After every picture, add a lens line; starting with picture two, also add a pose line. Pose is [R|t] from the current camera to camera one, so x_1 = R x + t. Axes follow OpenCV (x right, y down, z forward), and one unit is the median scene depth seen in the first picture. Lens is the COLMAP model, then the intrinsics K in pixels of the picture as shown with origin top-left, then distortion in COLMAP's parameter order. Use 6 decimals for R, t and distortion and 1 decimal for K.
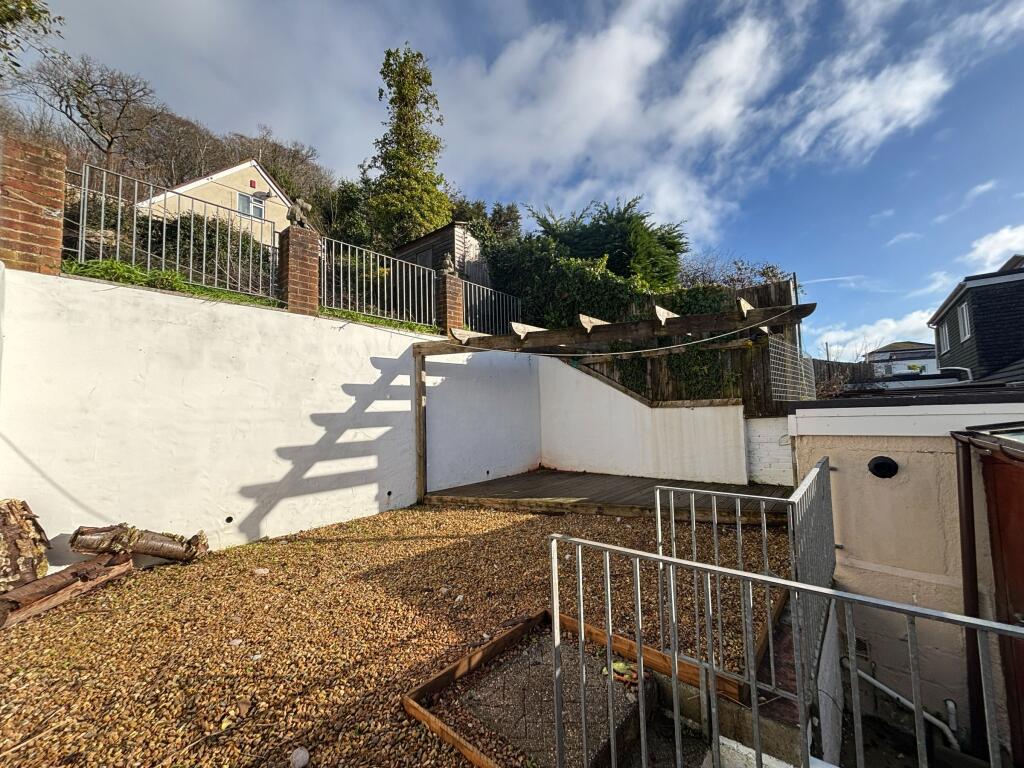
lens RADIAL K [[404.3, 0, 516.1], [0, 404.3, 386.6], [0, 0, 1]] dist [0.001484, -0.000030]
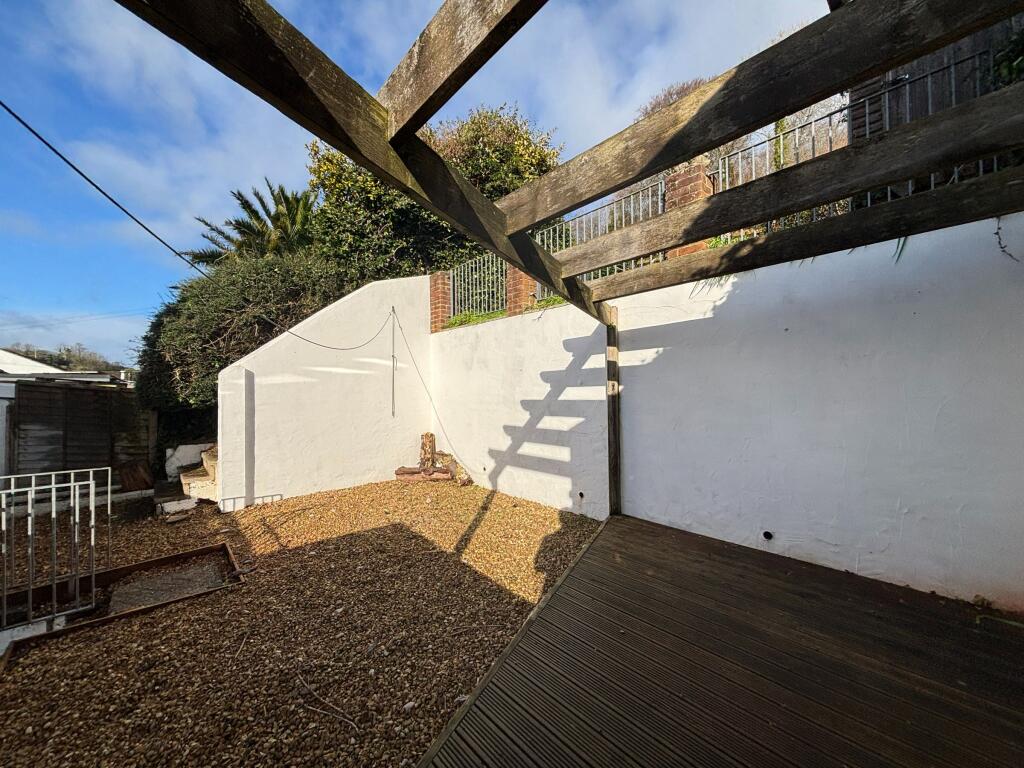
lens RADIAL K [[404.3, 0, 516.3], [0, 404.3, 379.3], [0, 0, 1]] dist [0.001484, -0.000030]
pose [[-0.132631, 0.000585, -0.991165, 0.597017], [0.073195, 0.997275, -0.009206, 0.017019], [0.988459, -0.073770, -0.132312, 1.063917]]
